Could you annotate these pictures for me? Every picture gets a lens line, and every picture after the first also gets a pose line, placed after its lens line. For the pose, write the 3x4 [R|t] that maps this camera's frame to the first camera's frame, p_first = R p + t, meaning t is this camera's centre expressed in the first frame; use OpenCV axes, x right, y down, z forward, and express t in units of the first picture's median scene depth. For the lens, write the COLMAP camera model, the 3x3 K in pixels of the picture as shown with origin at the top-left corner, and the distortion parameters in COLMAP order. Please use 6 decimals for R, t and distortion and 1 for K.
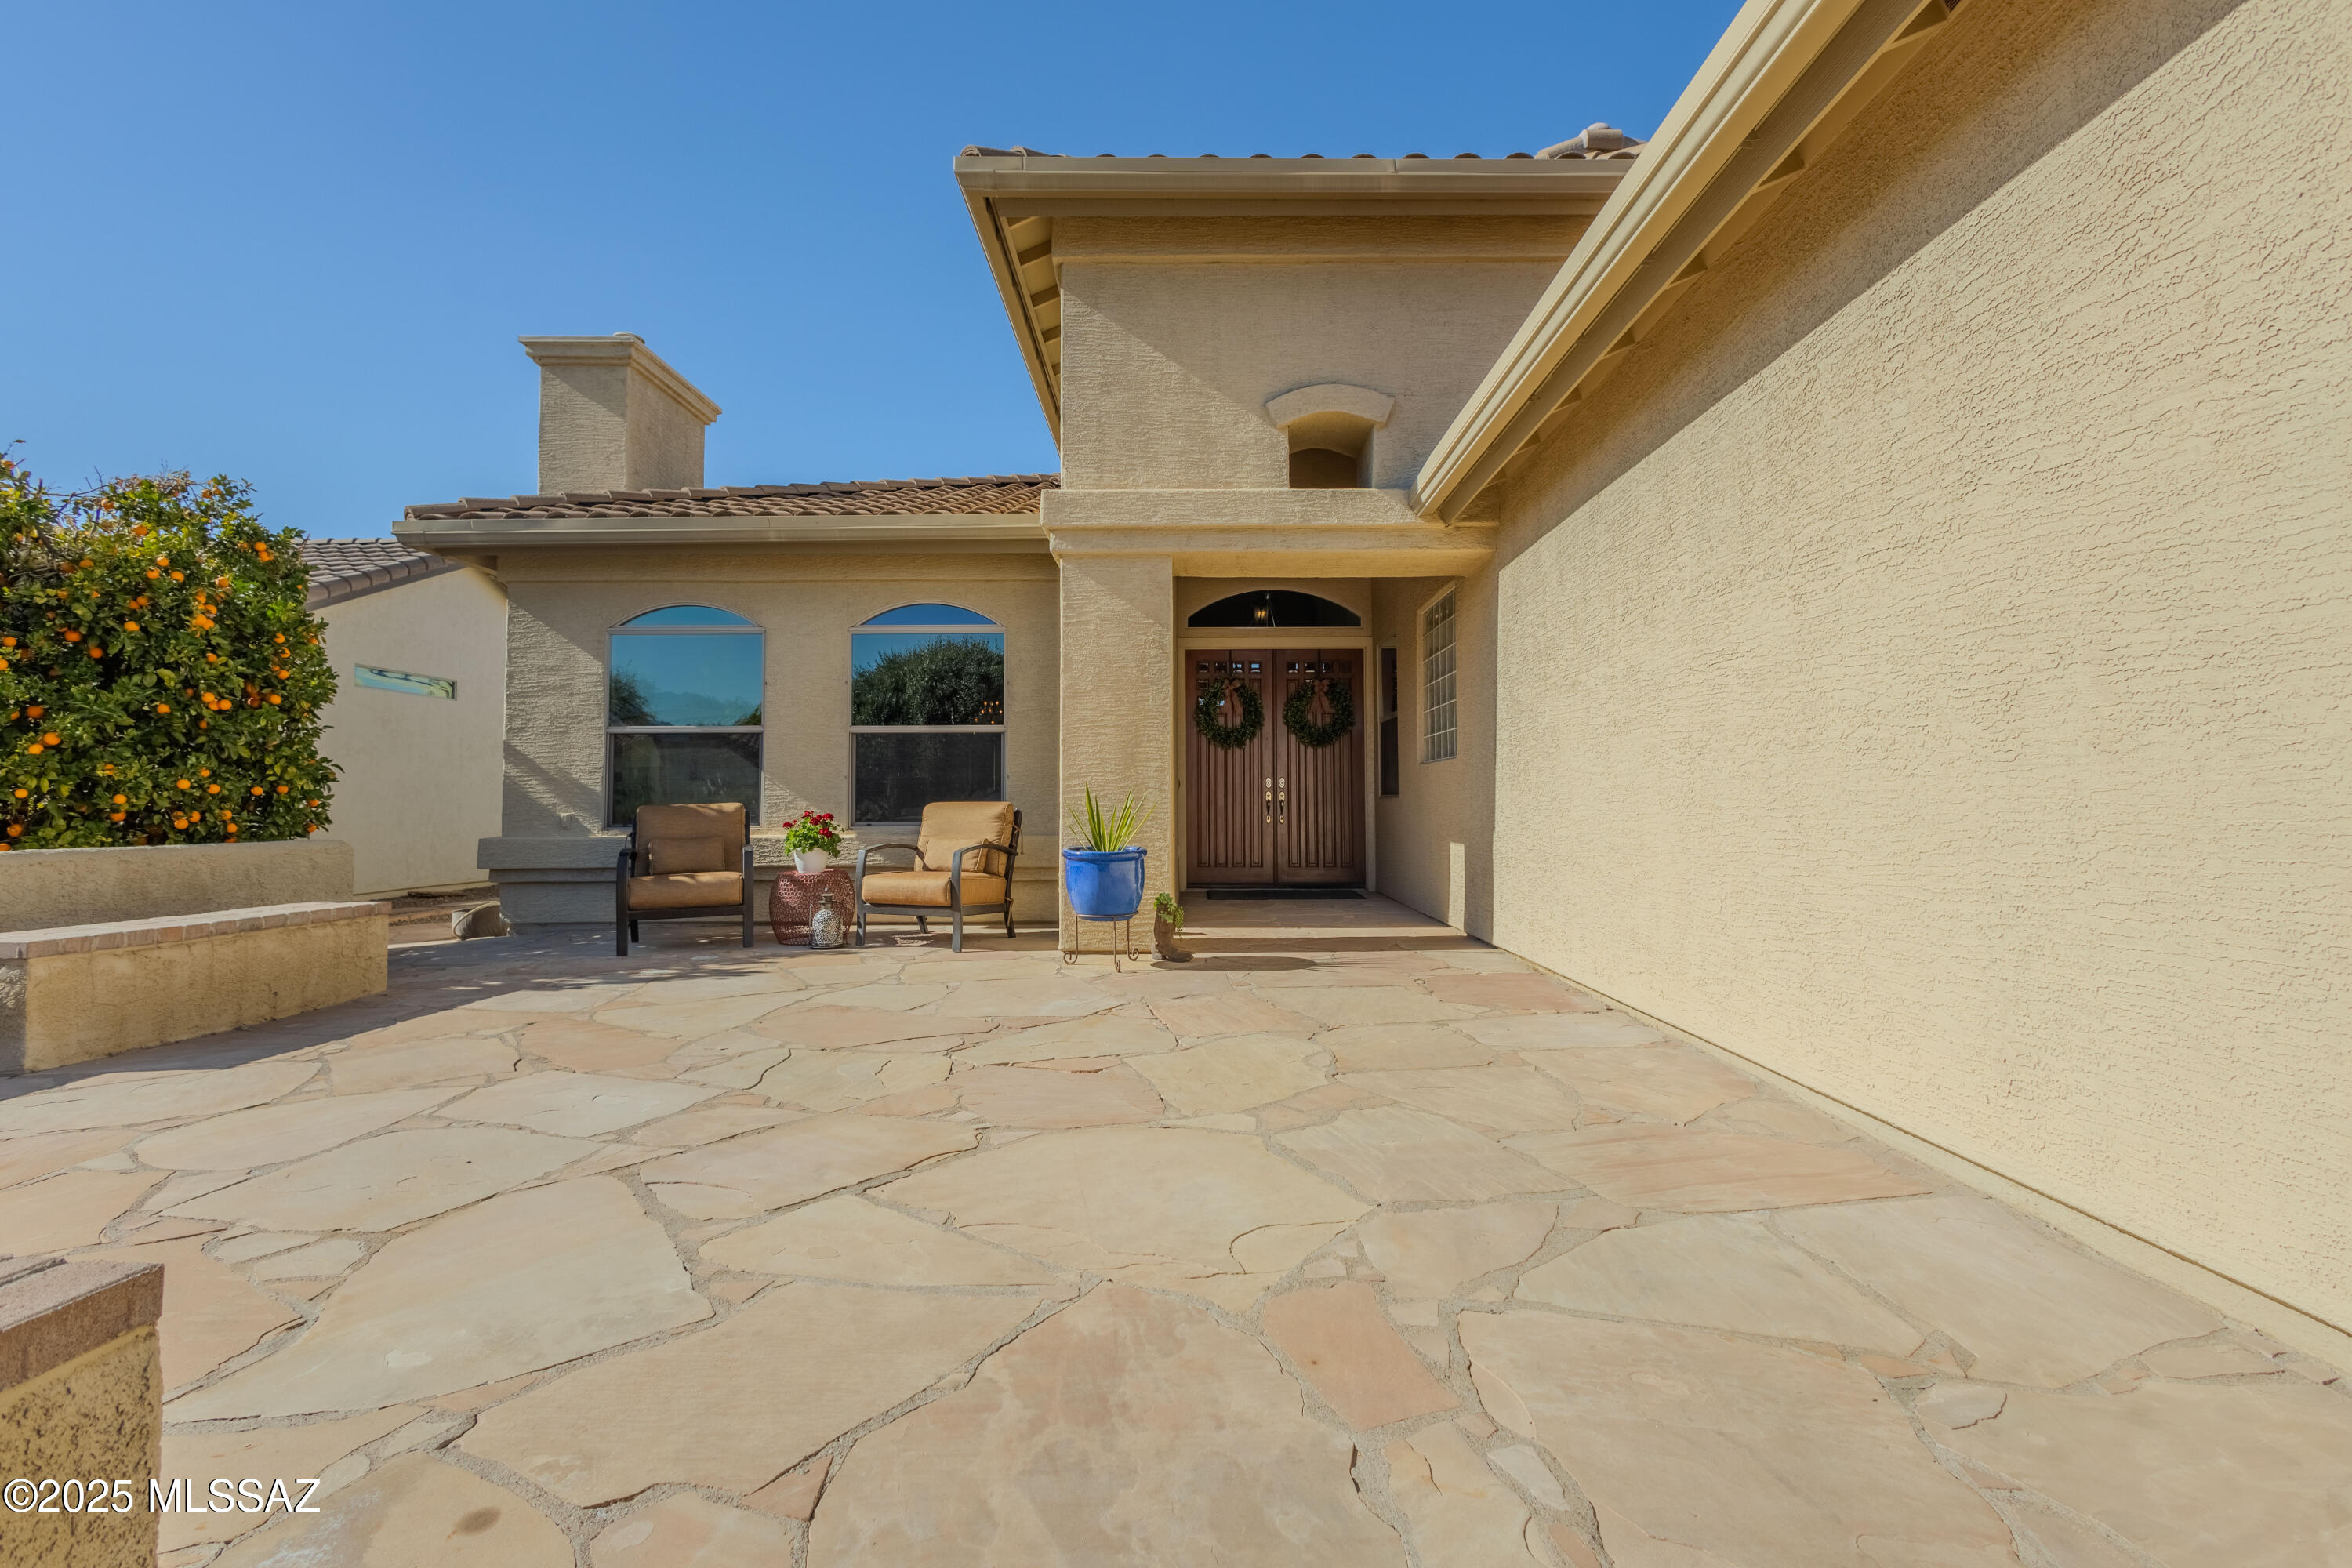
lens RADIAL K [[1062.3, 0, 1177.0], [0, 1062.3, 773.1], [0, 0, 1]] dist [0.010070, -0.000163]
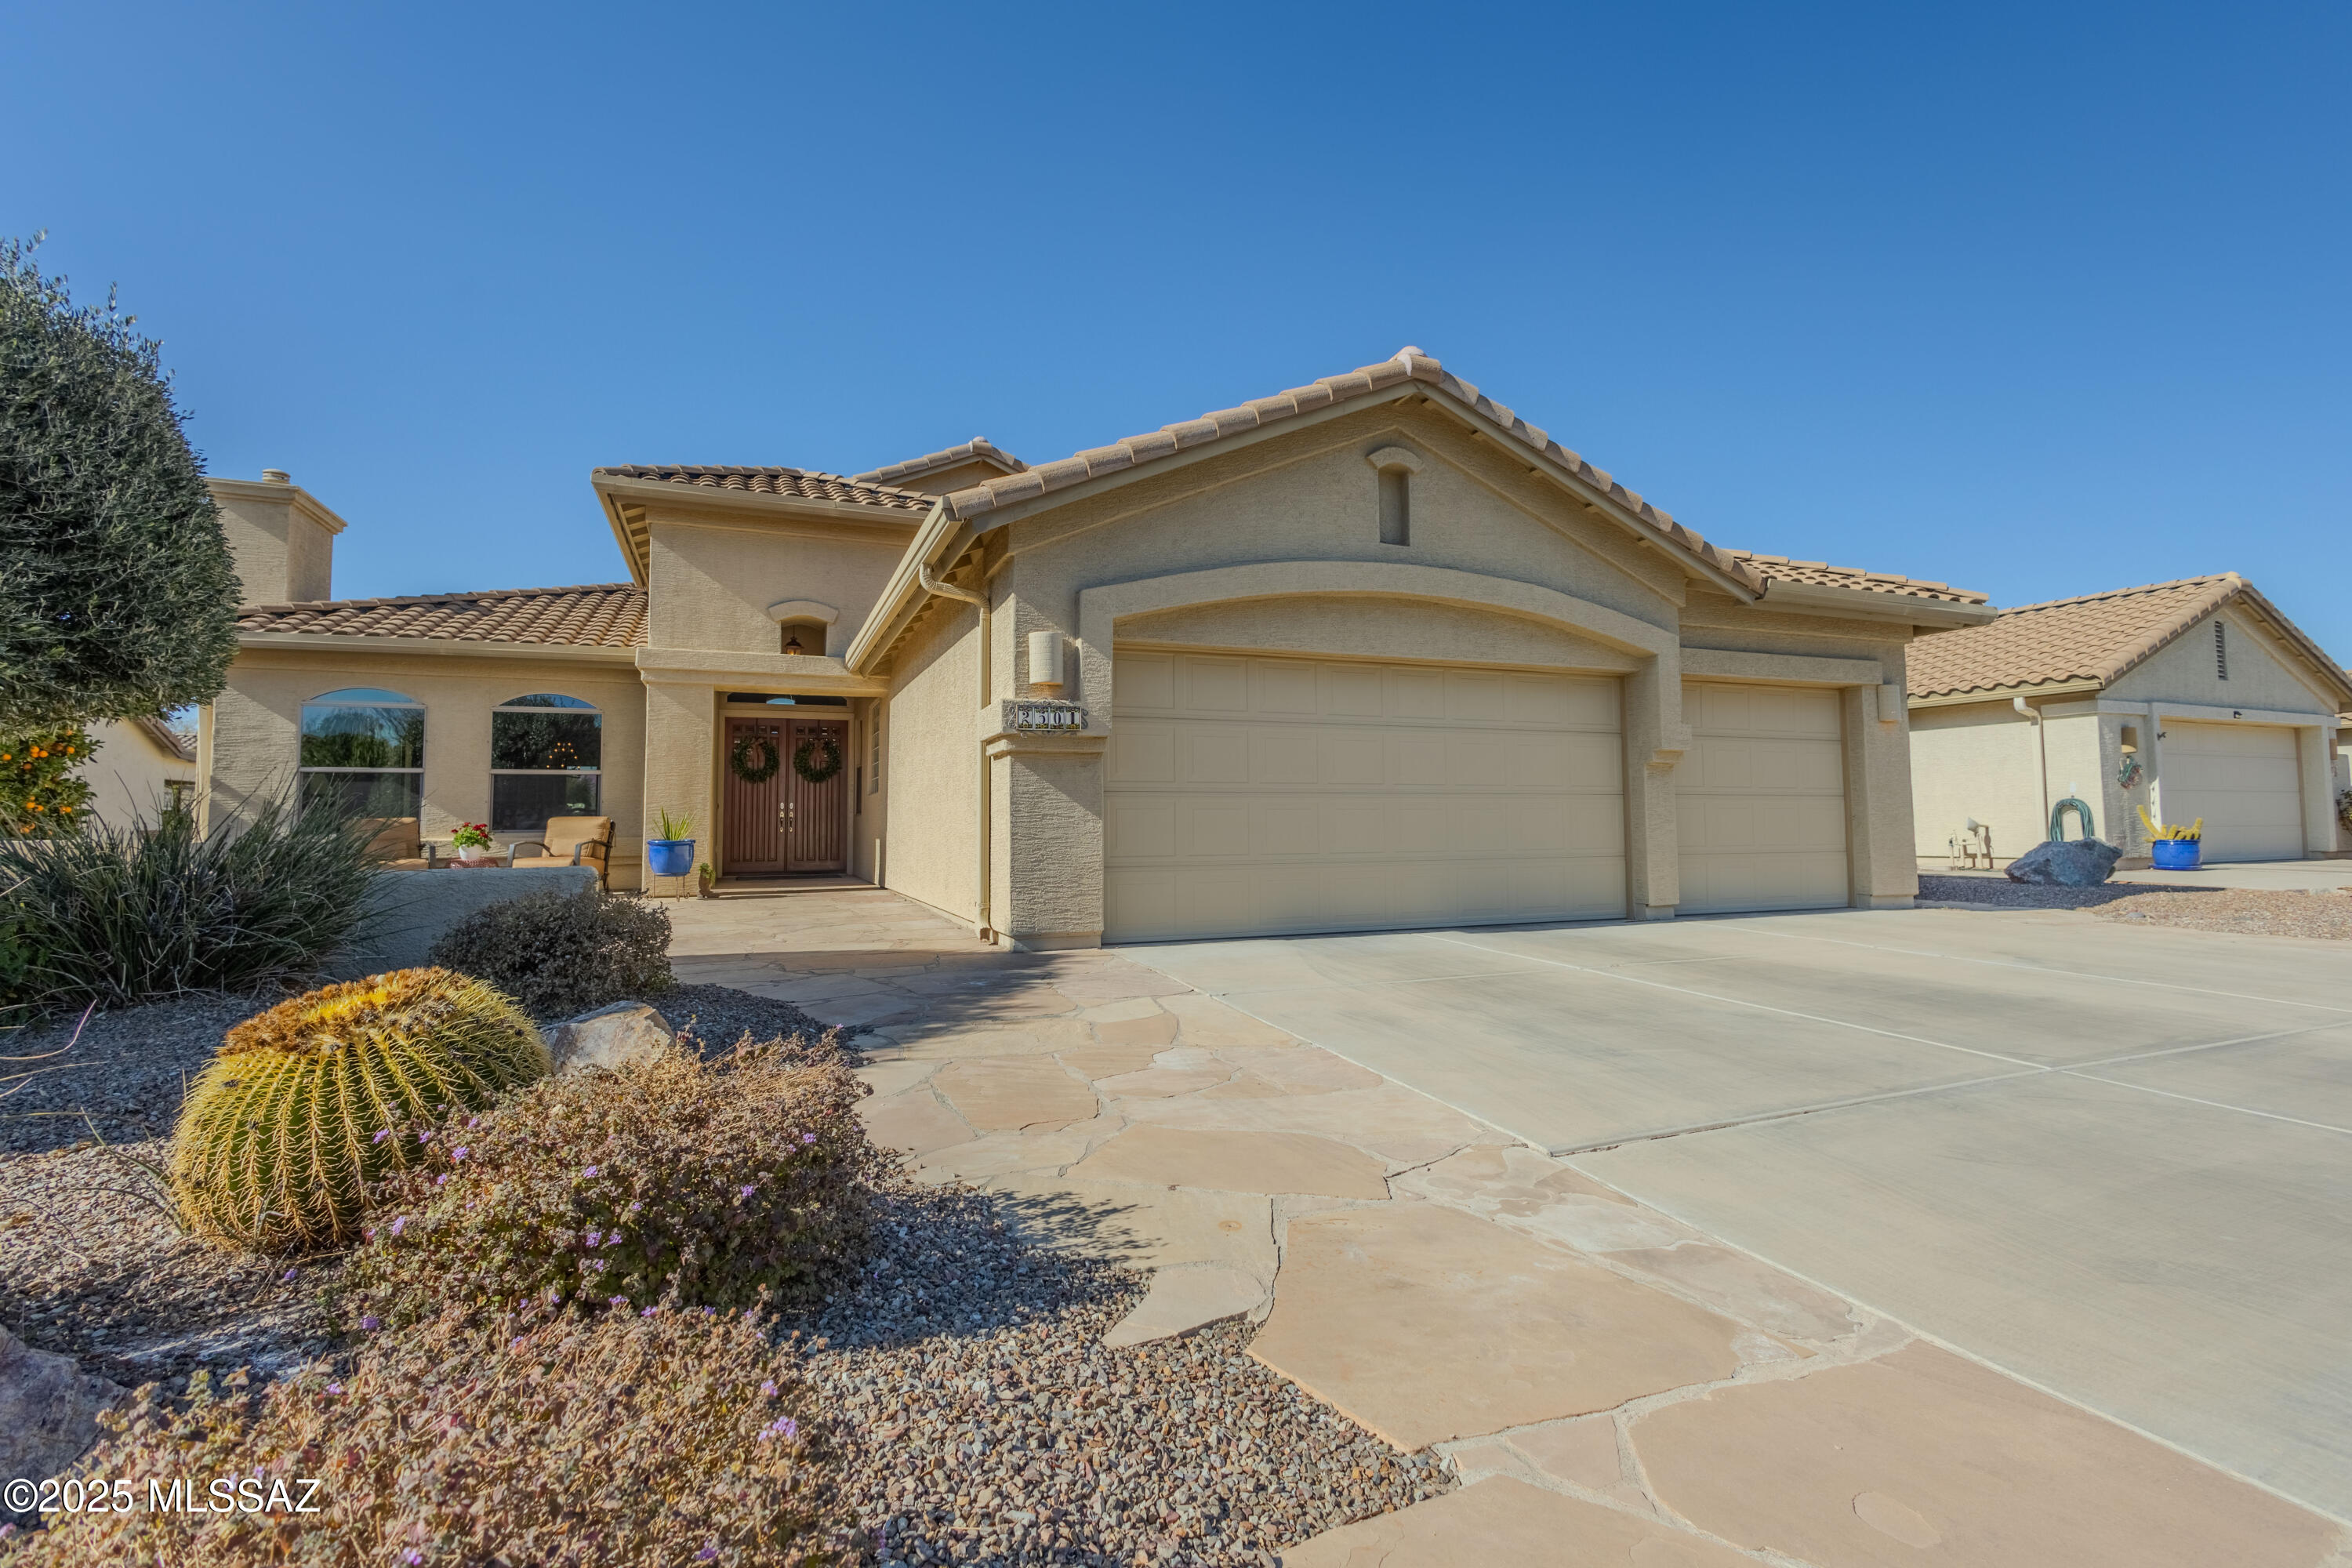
lens RADIAL K [[1062.3, 0, 1169.4], [0, 1062.3, 761.7], [0, 0, 1]] dist [0.010070, -0.000163]
pose [[0.923273, 0.018417, 0.383702, 0.017883], [-0.005922, 0.999414, -0.033721, -0.008928], [-0.384098, 0.028861, 0.922841, -0.934137]]
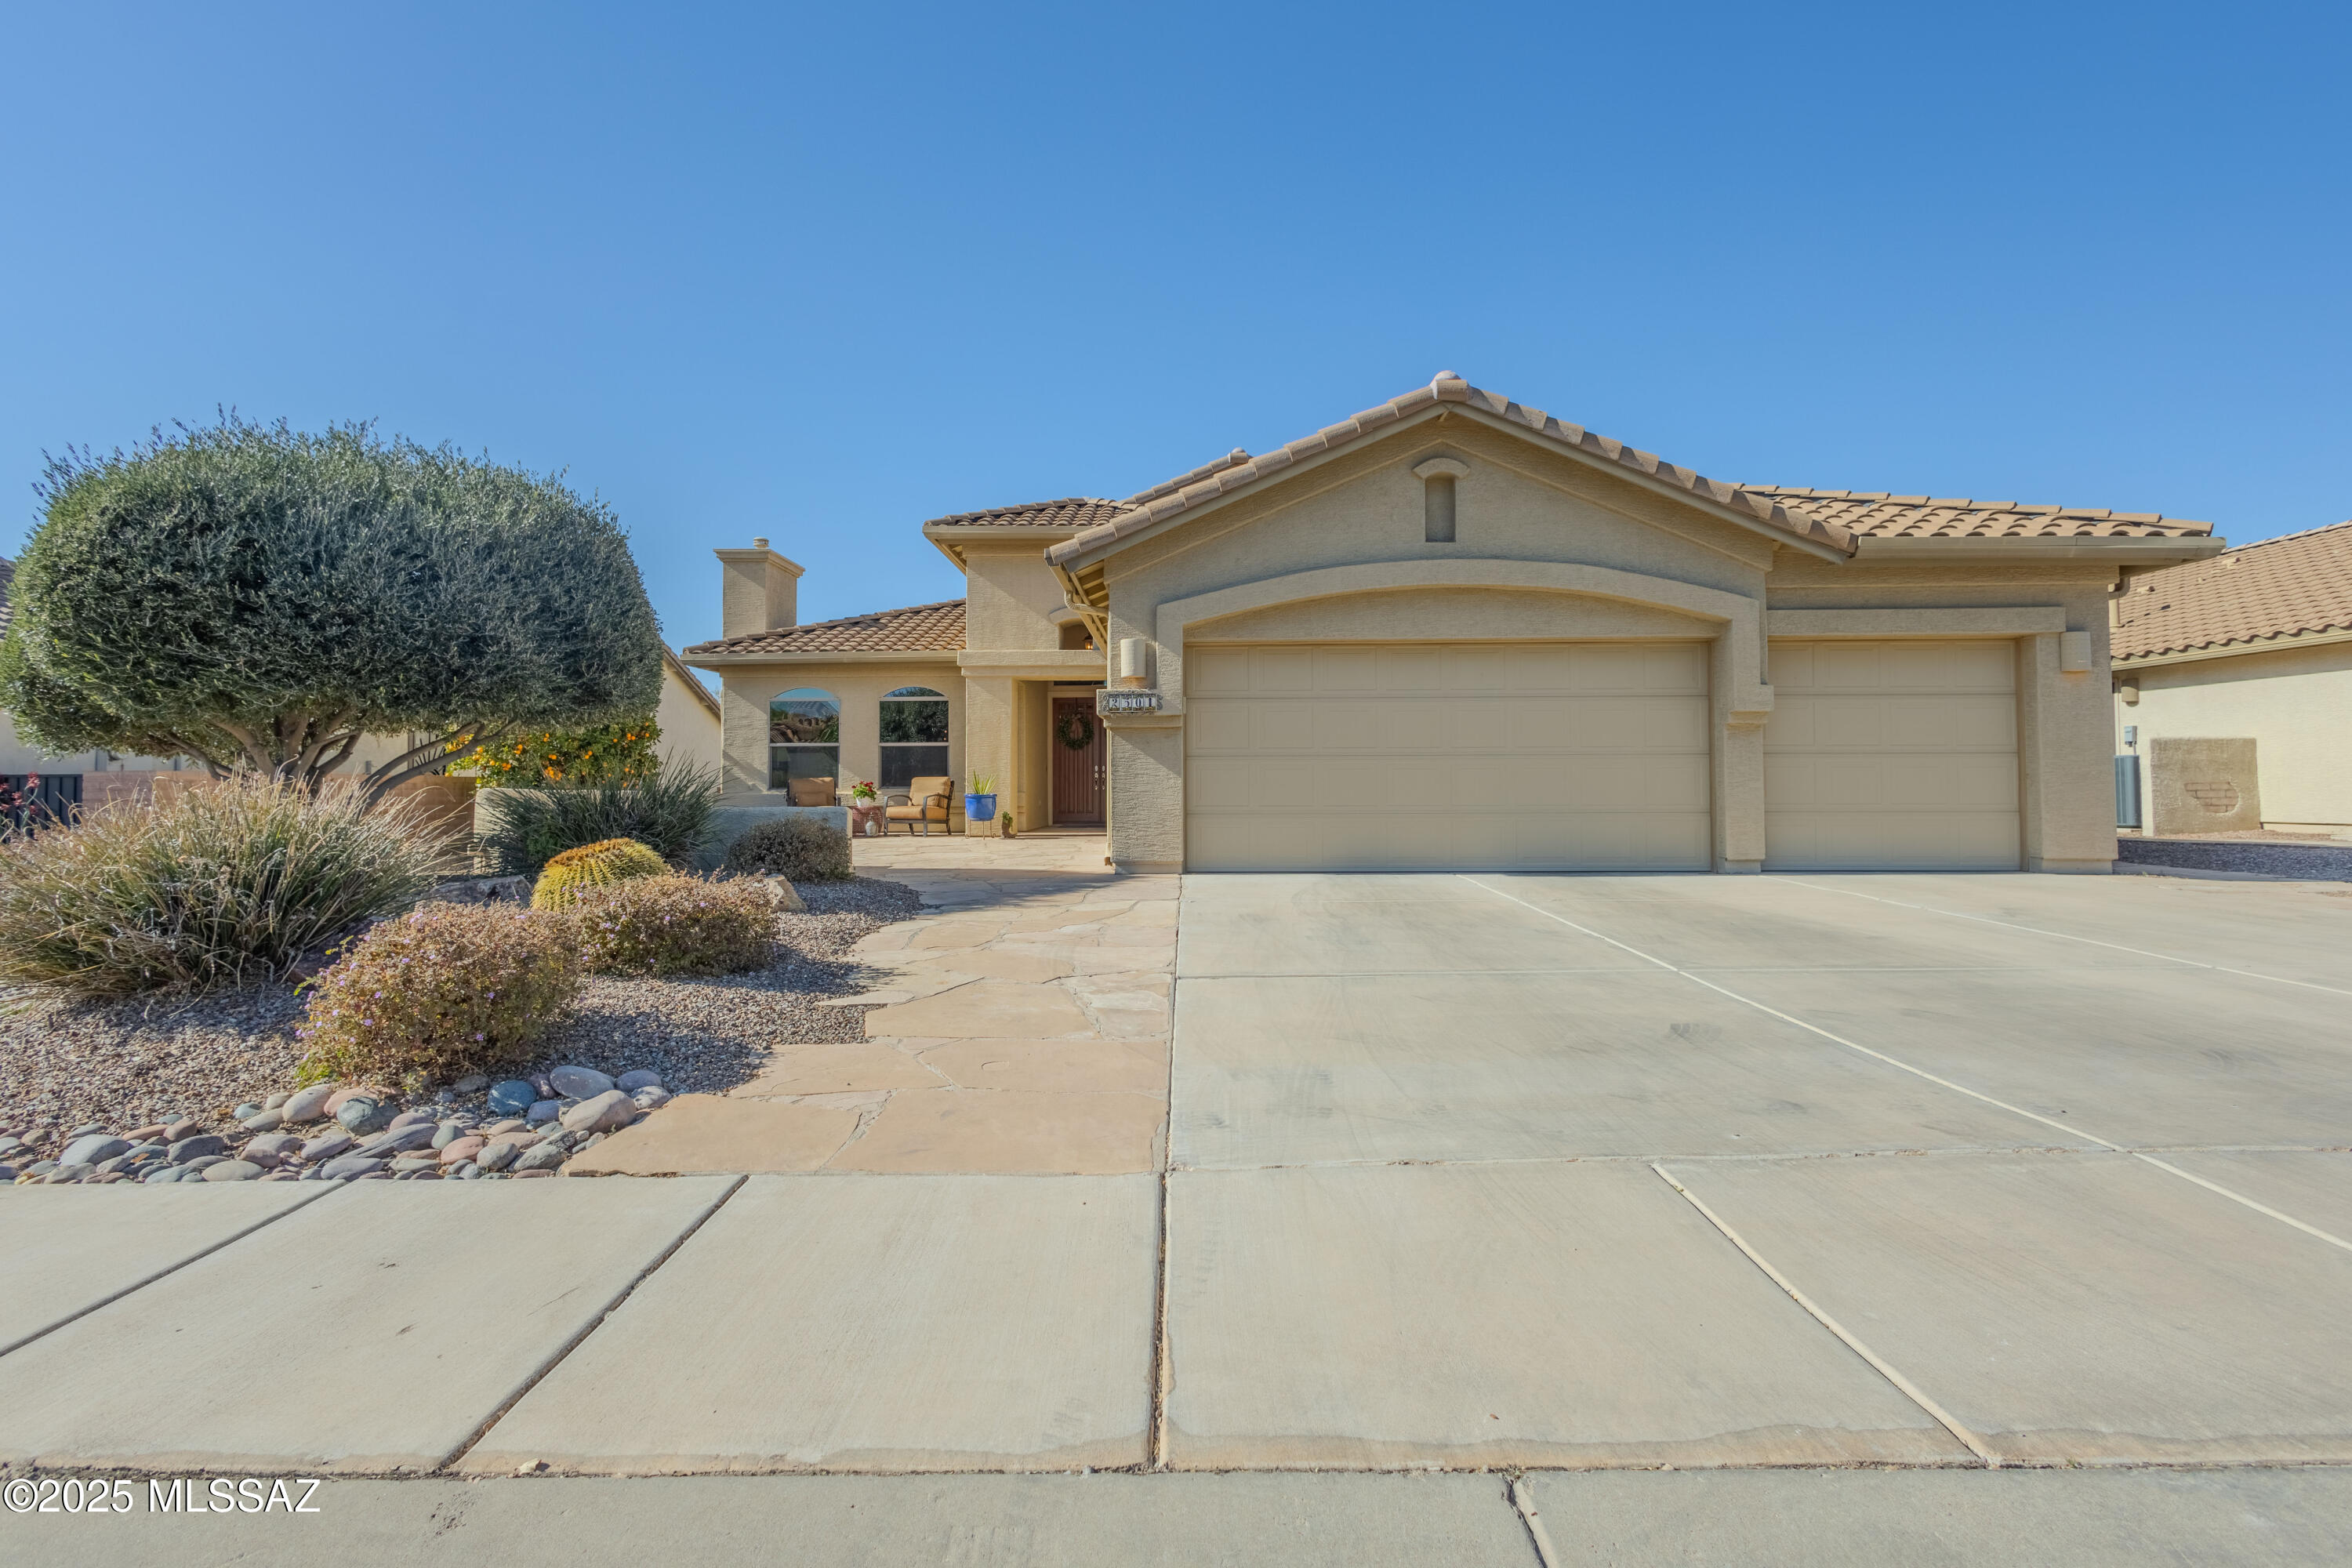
lens RADIAL K [[1062.3, 0, 1174.1], [0, 1062.3, 770.1], [0, 0, 1]] dist [0.010070, -0.000163]
pose [[0.999984, -0.002157, -0.005242, 0.345625], [0.002213, 0.999939, 0.010779, -0.011408], [0.005219, -0.010791, 0.999928, -1.314926]]
